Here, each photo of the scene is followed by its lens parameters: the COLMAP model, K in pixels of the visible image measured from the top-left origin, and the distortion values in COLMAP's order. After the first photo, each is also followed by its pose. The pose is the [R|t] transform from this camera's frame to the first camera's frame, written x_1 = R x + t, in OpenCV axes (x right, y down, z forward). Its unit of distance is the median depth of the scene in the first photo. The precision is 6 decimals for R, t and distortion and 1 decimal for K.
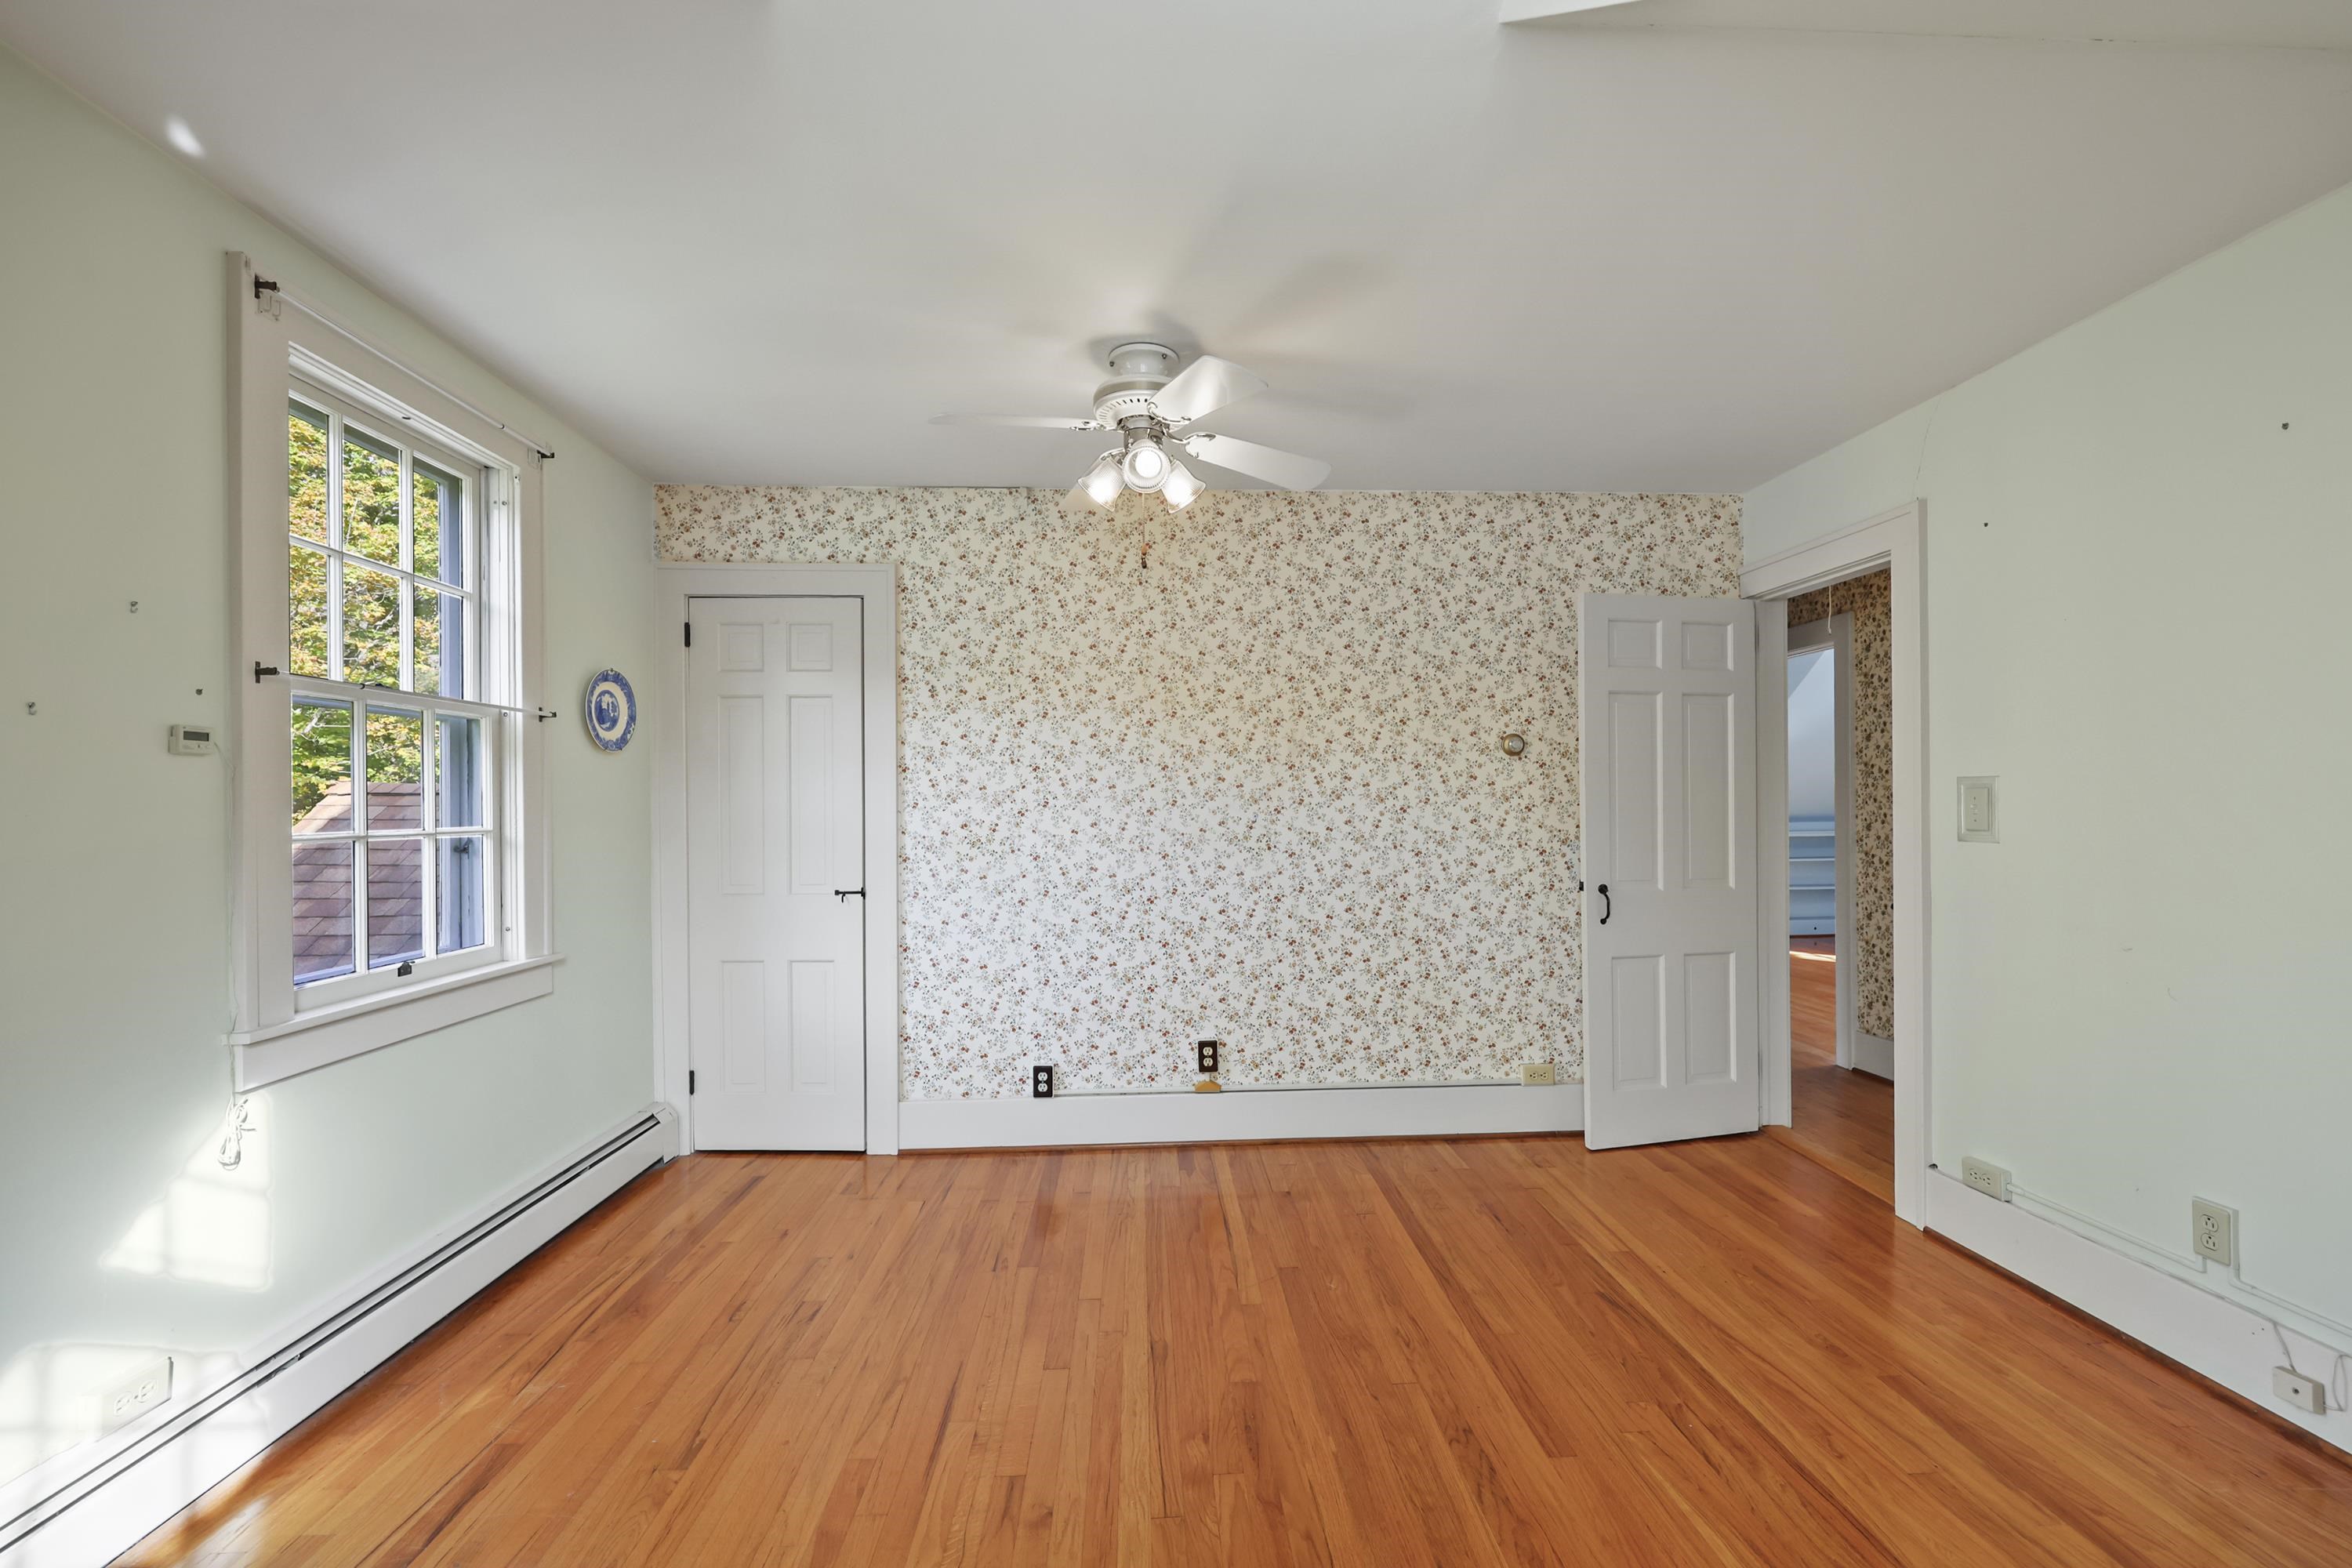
lens RADIAL K [[958.9, 0, 1195.0], [0, 958.9, 796.0], [0, 0, 1]] dist [0.000488, 0.000361]
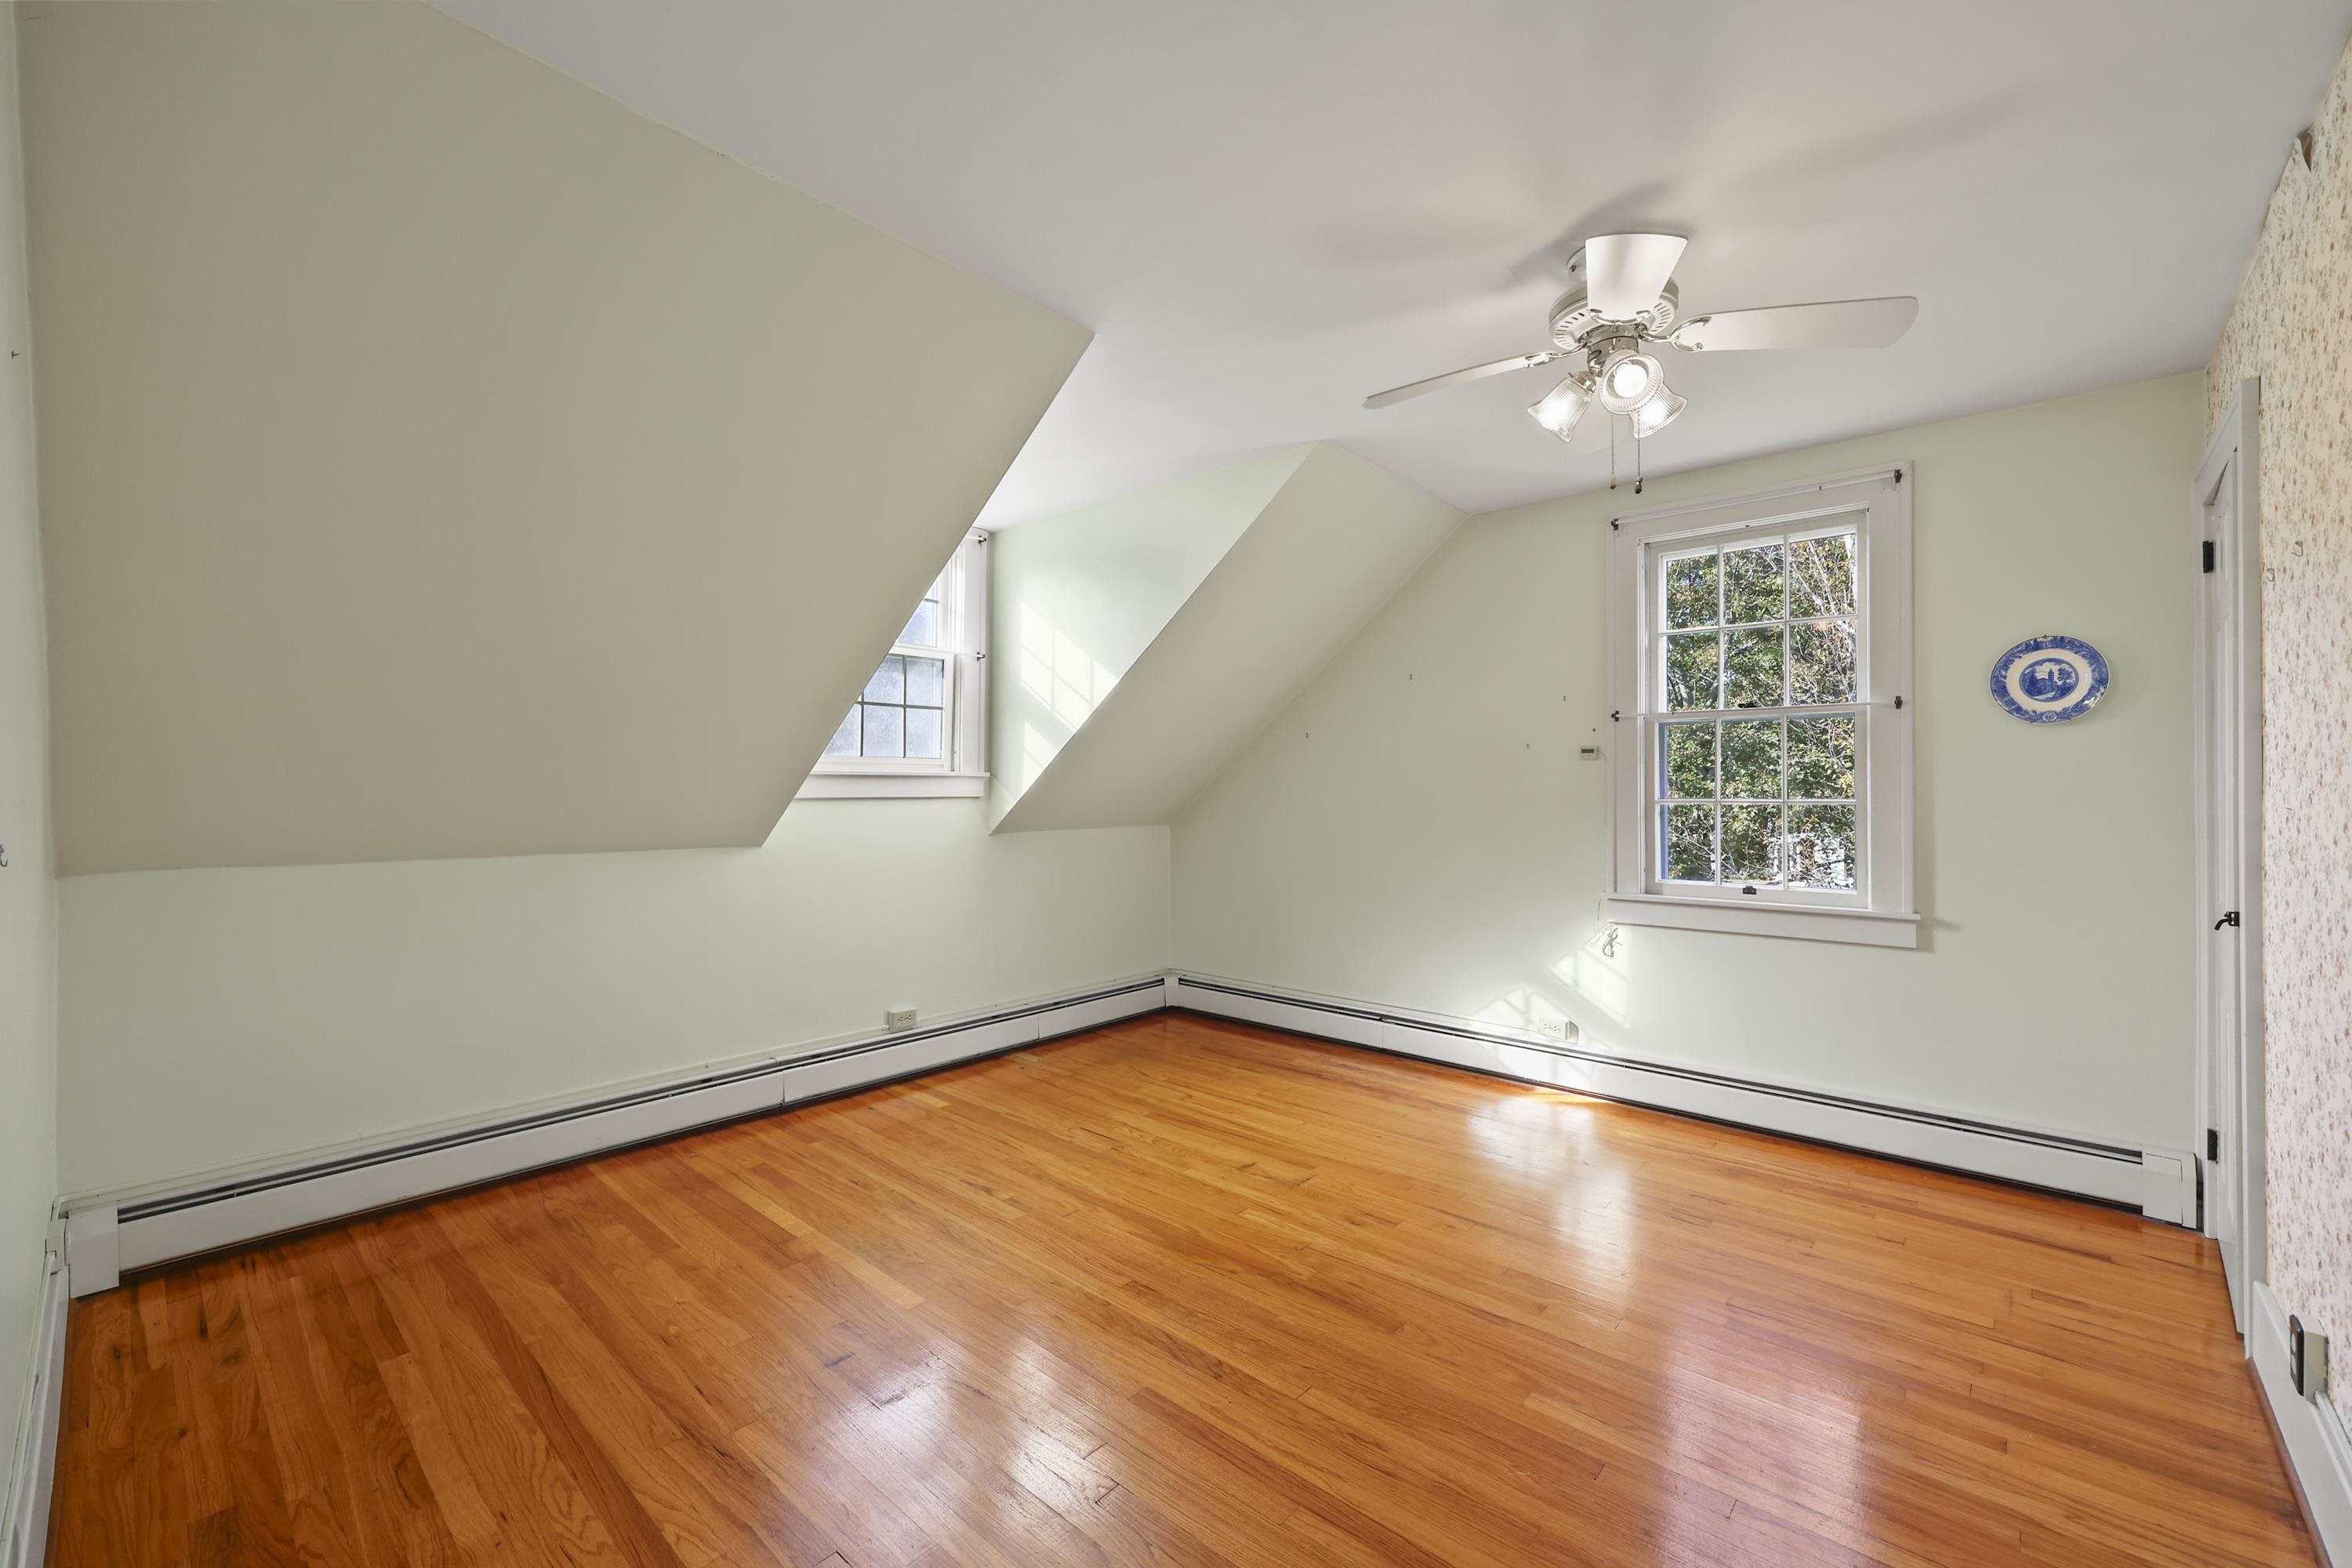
lens RADIAL K [[958.9, 0, 1168.0], [0, 958.9, 788.4], [0, 0, 1]] dist [0.000488, 0.000361]
pose [[-0.720711, 0.006970, -0.693200, 1.011836], [0.011854, 0.999927, -0.002270, 0.013670], [0.693134, -0.009854, -0.720741, 1.663476]]
